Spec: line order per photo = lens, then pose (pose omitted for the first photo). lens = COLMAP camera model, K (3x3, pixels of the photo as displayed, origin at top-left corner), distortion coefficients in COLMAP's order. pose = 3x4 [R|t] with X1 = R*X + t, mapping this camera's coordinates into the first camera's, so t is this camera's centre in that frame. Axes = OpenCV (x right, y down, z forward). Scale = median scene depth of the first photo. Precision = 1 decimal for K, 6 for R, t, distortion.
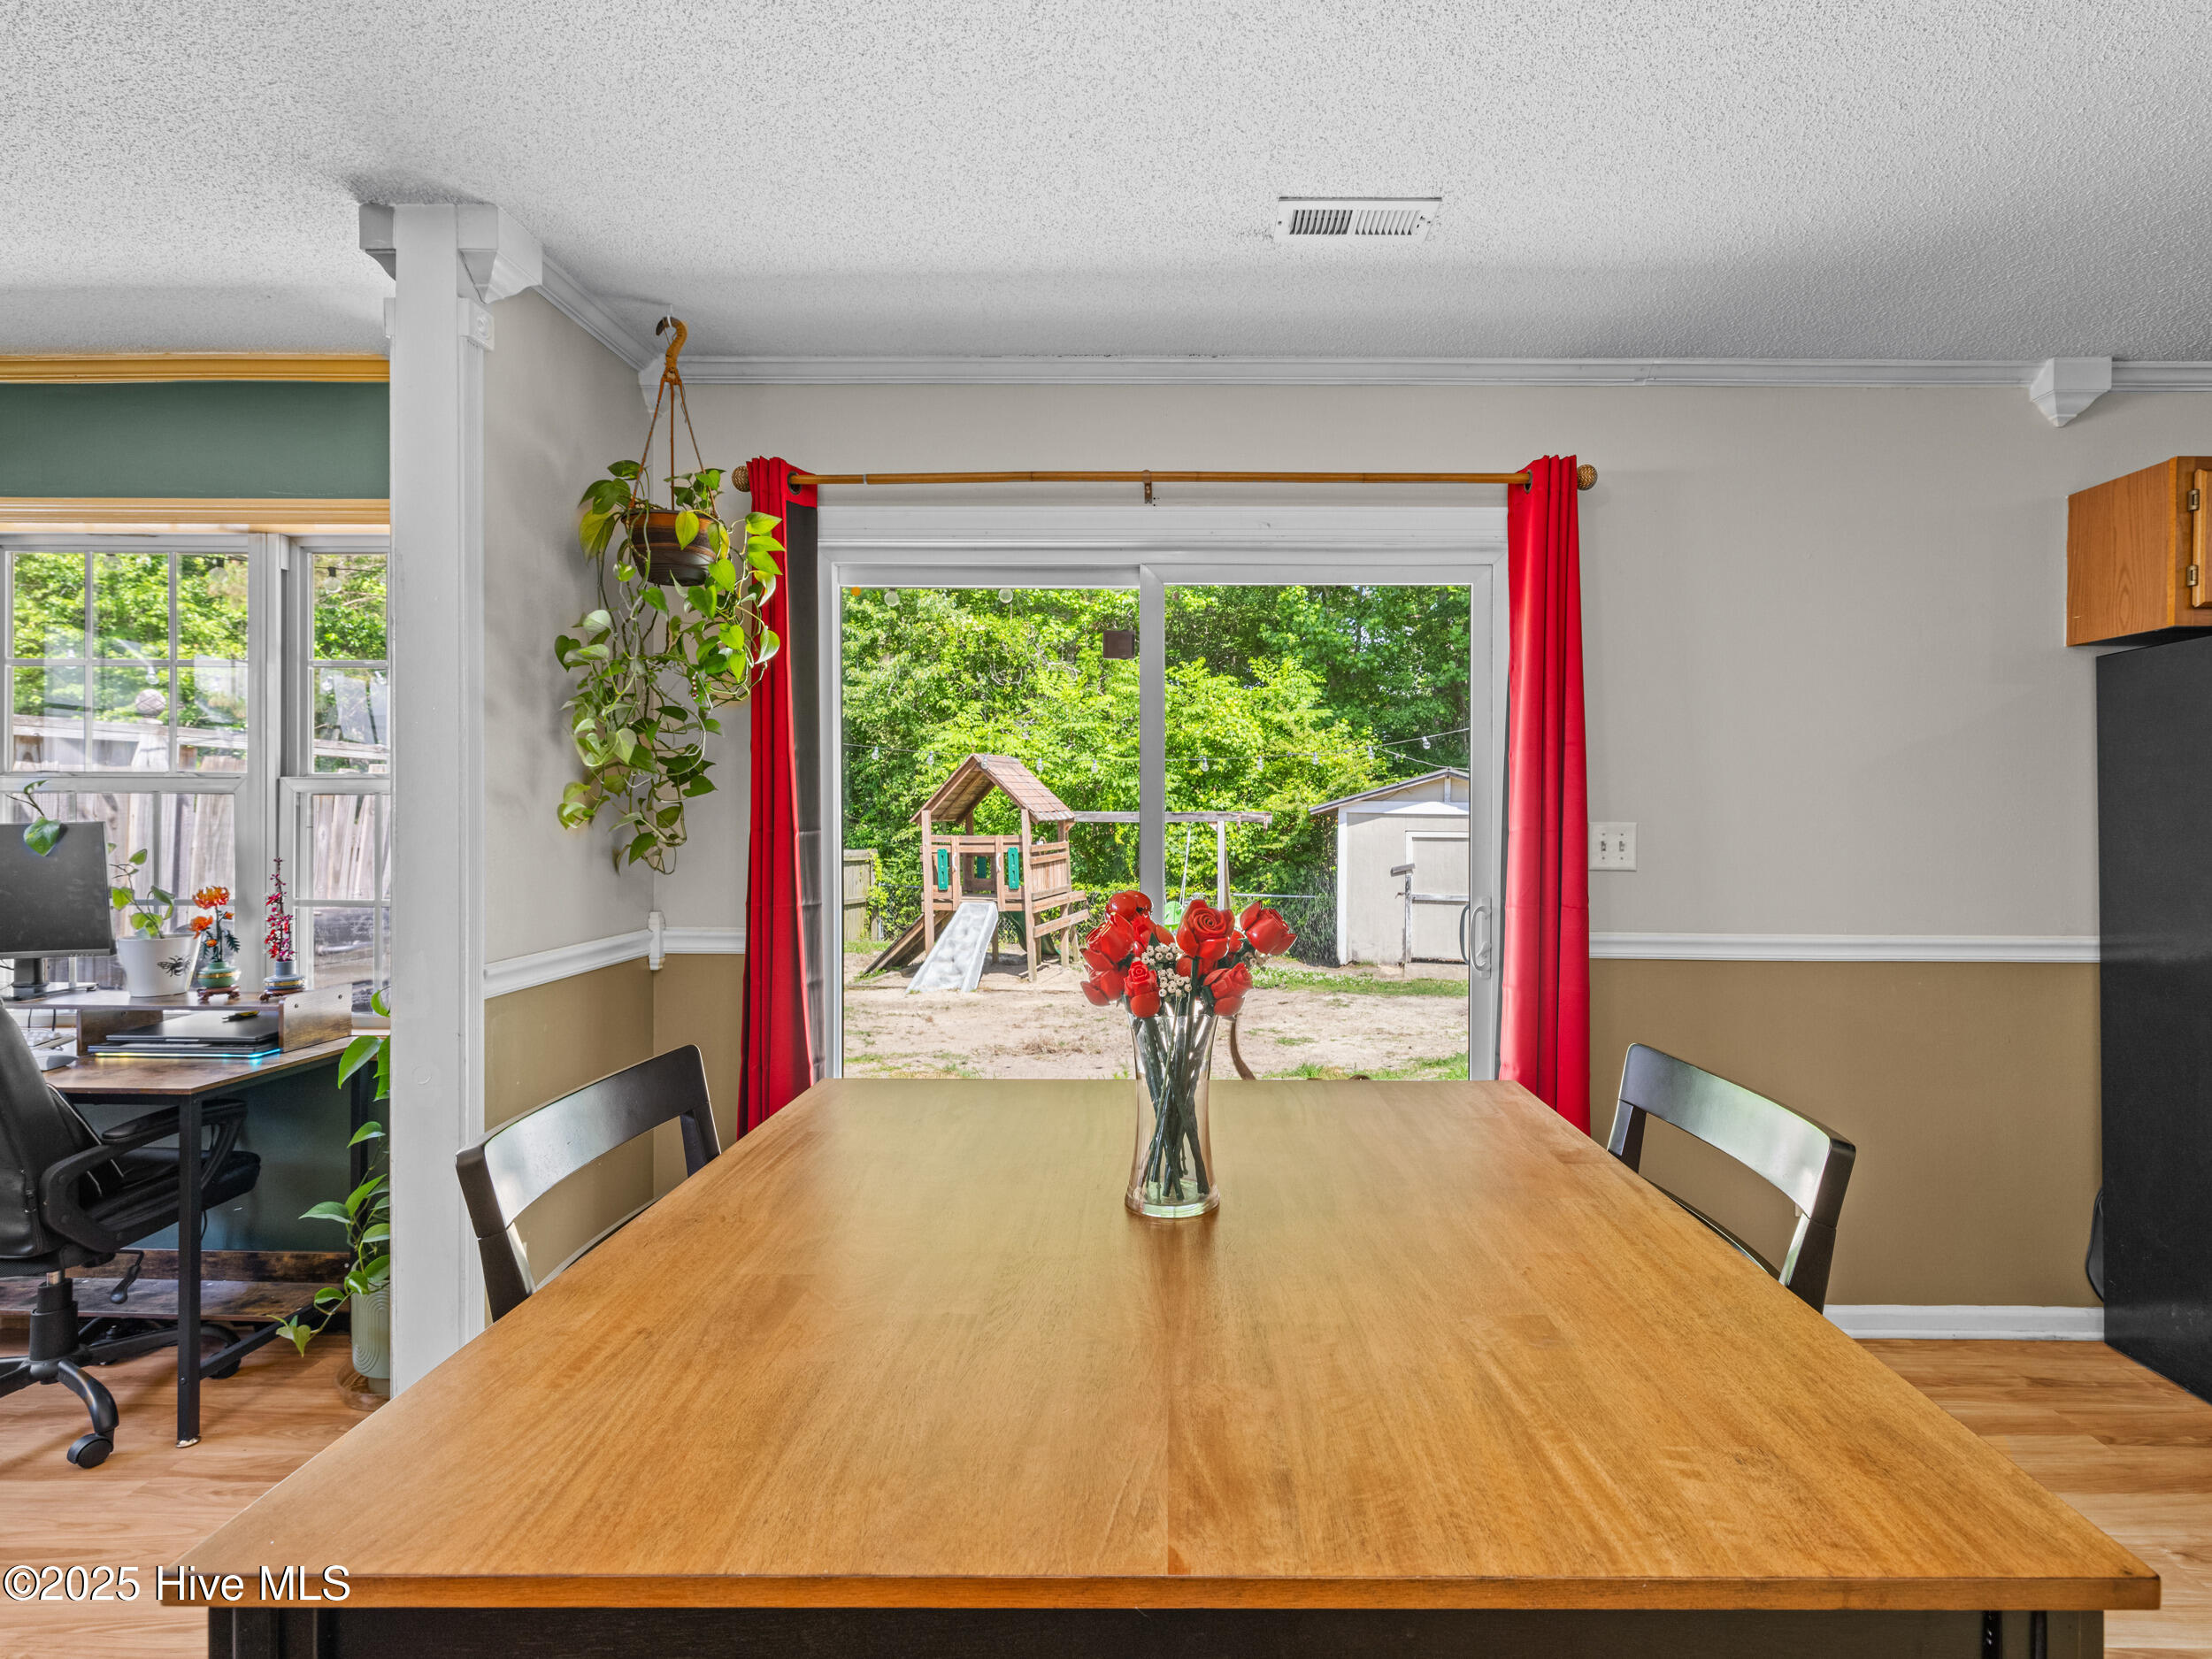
lens RADIAL K [[1052.4, 0, 1179.4], [0, 1052.4, 813.9], [0, 0, 1]] dist [0.000181, -0.000015]
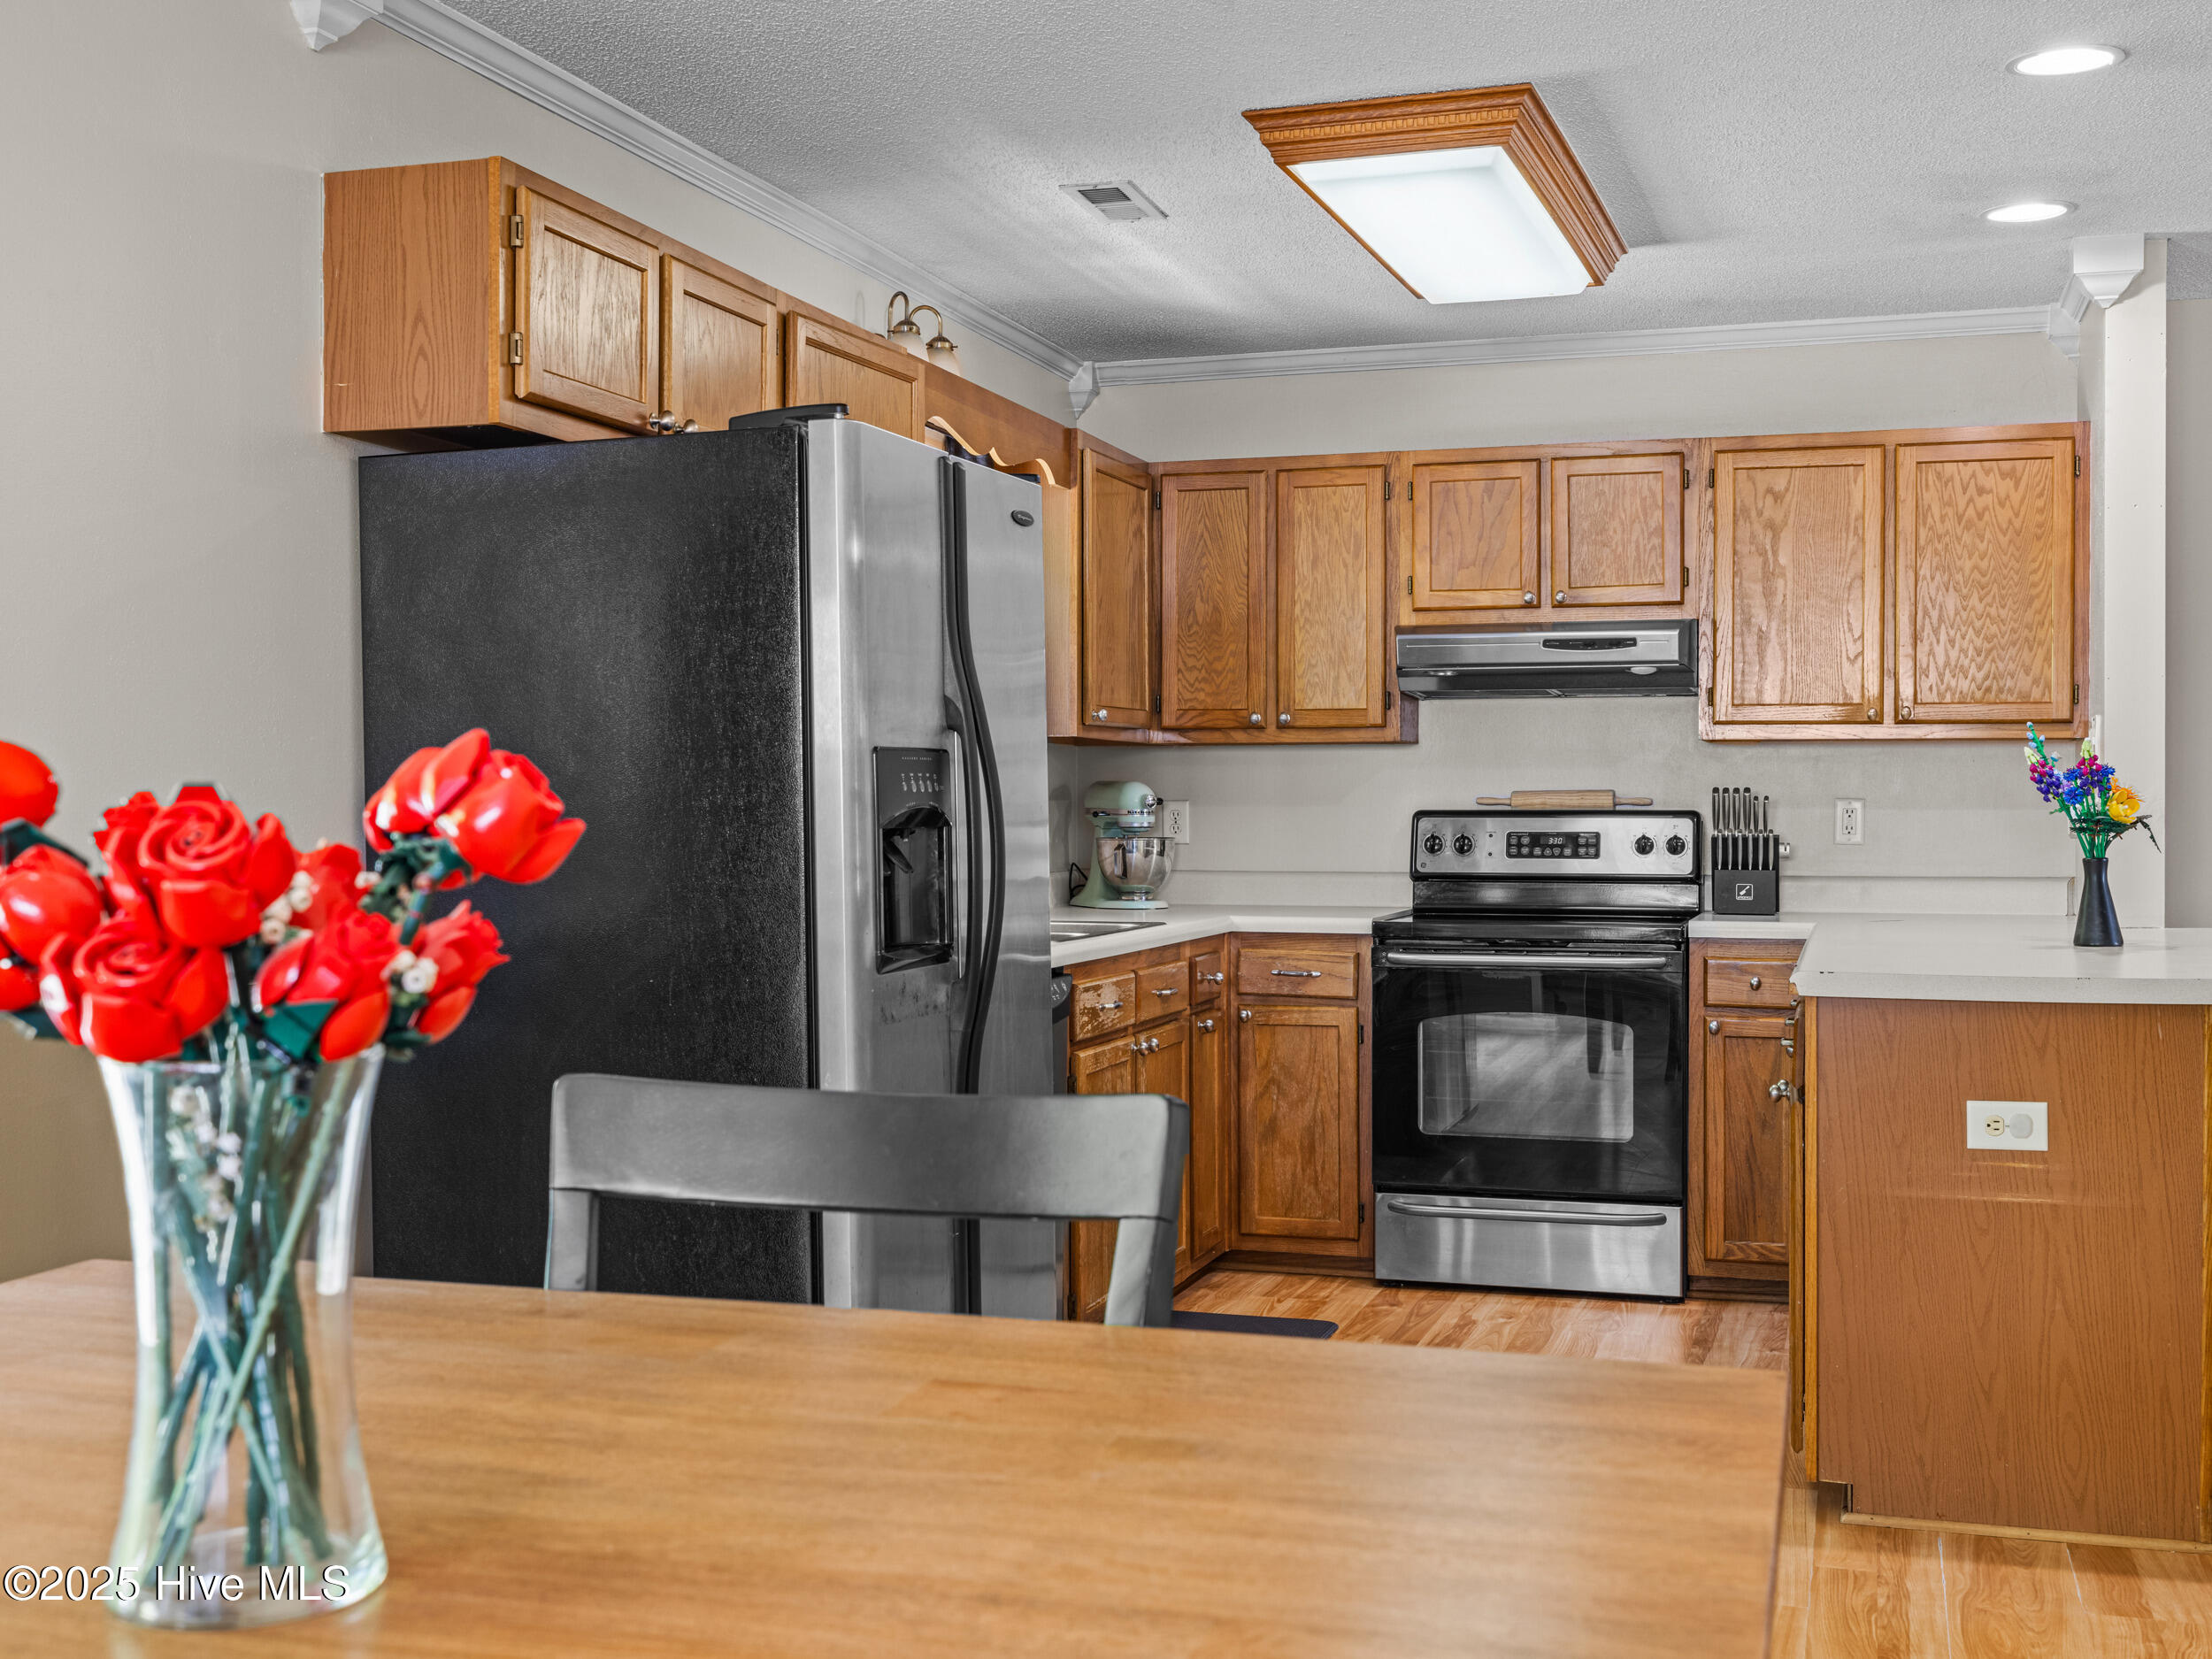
lens RADIAL K [[2387.3, 0, 1046.2], [0, 2387.3, 822.1], [0, 0, 1]] dist [-0.018006, 0.000000]
pose [[0.314582, -0.011728, 0.949158, -0.292931], [0.002974, 0.999931, 0.011369, 0.043426], [-0.949226, -0.000753, 0.314595, 0.220934]]
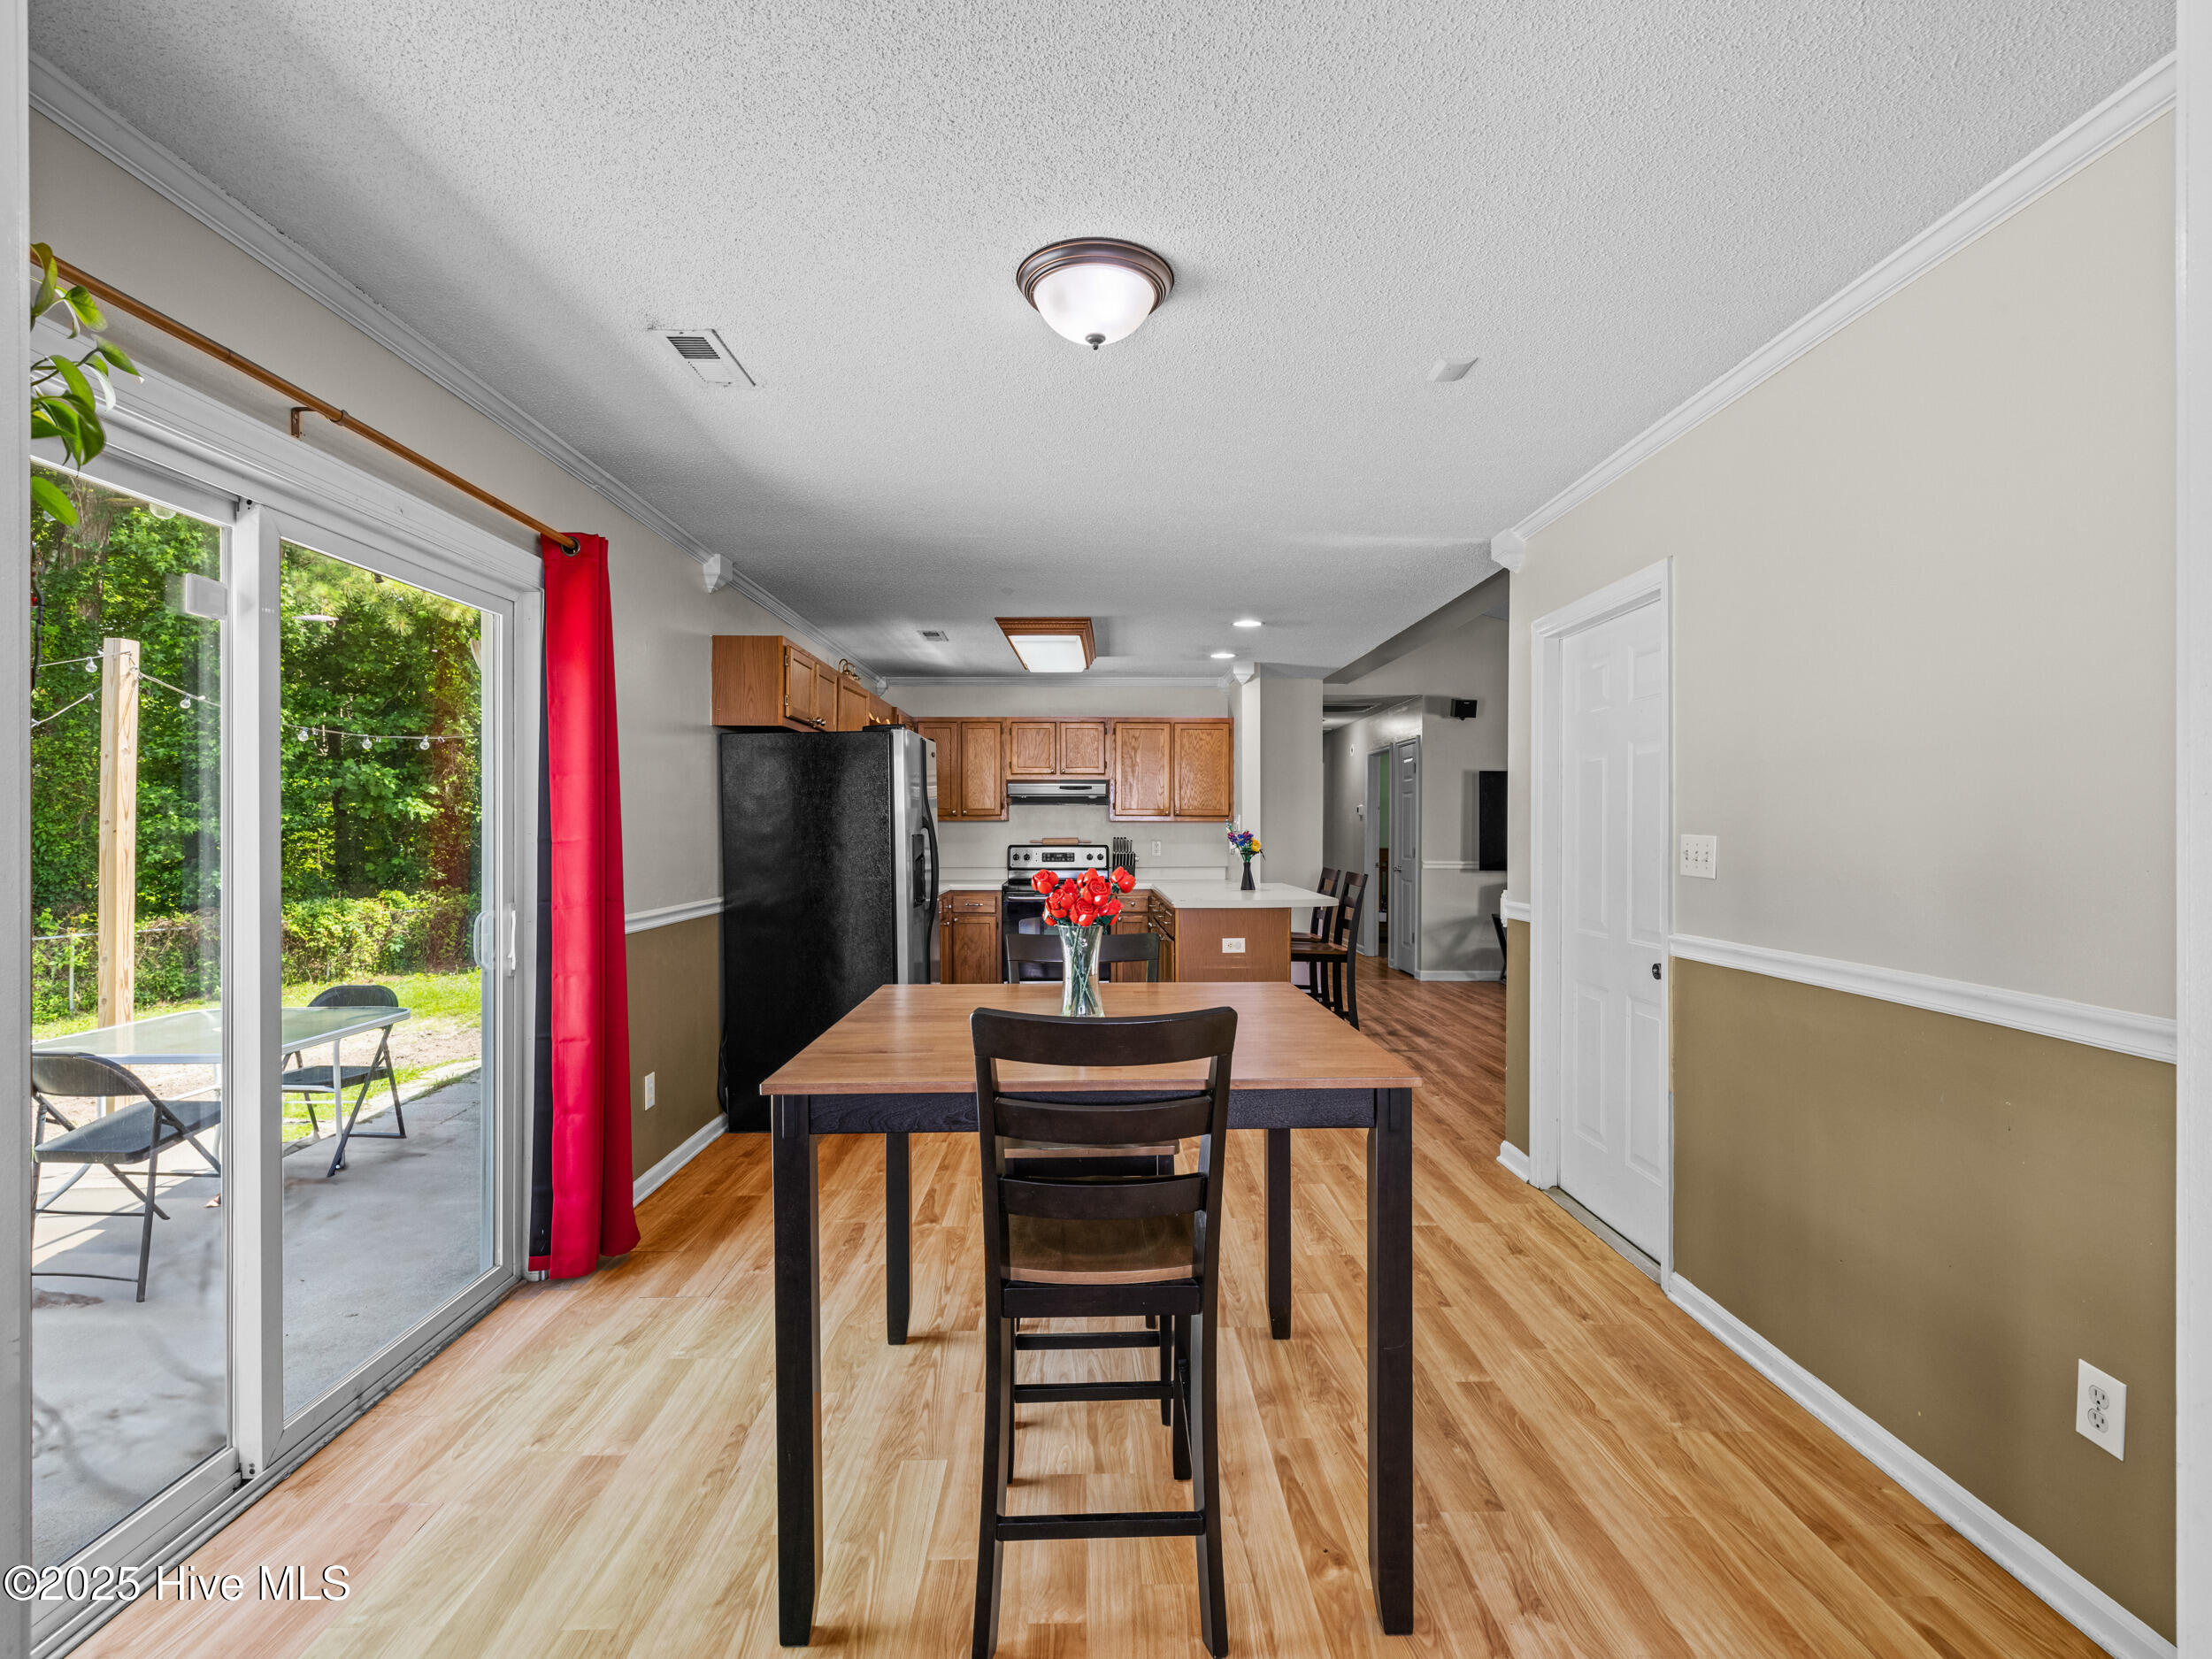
lens RADIAL K [[1083.2, 0, 1096.6], [0, 1083.2, 819.4], [0, 0, 1]] dist [-0.010318, 0.005835]
pose [[-0.024814, 0.003269, 0.999687, -0.971515], [0.000981, 0.999994, -0.003246, -0.004759], [-0.999692, 0.000900, -0.024817, 0.472293]]
